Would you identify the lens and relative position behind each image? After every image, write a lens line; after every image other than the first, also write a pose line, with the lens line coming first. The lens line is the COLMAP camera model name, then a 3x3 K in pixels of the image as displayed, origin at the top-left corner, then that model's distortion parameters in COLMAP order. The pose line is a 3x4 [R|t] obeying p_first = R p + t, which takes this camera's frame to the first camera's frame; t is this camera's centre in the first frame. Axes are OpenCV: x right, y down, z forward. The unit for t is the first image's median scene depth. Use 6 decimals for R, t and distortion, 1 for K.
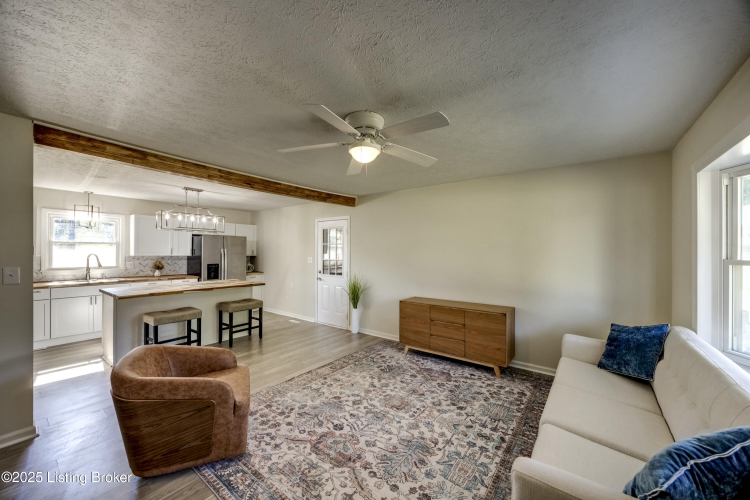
lens RADIAL K [[287.2, 0, 373.4], [0, 287.2, 251.7], [0, 0, 1]] dist [-0.001689, 0.000519]
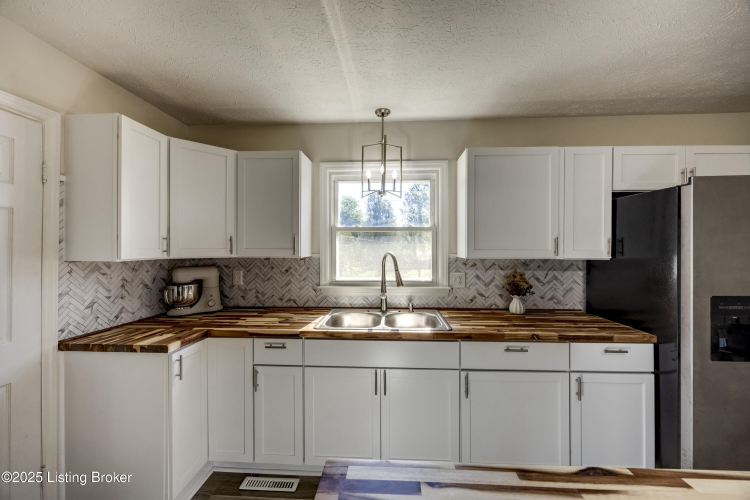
lens RADIAL K [[287.2, 0, 373.8], [0, 287.2, 250.0], [0, 0, 1]] dist [-0.001689, 0.000519]
pose [[0.557096, -0.002870, -0.830443, -0.626125], [0.002461, 0.999995, -0.001805, 0.003768], [0.830444, -0.001038, 0.557101, 0.731337]]
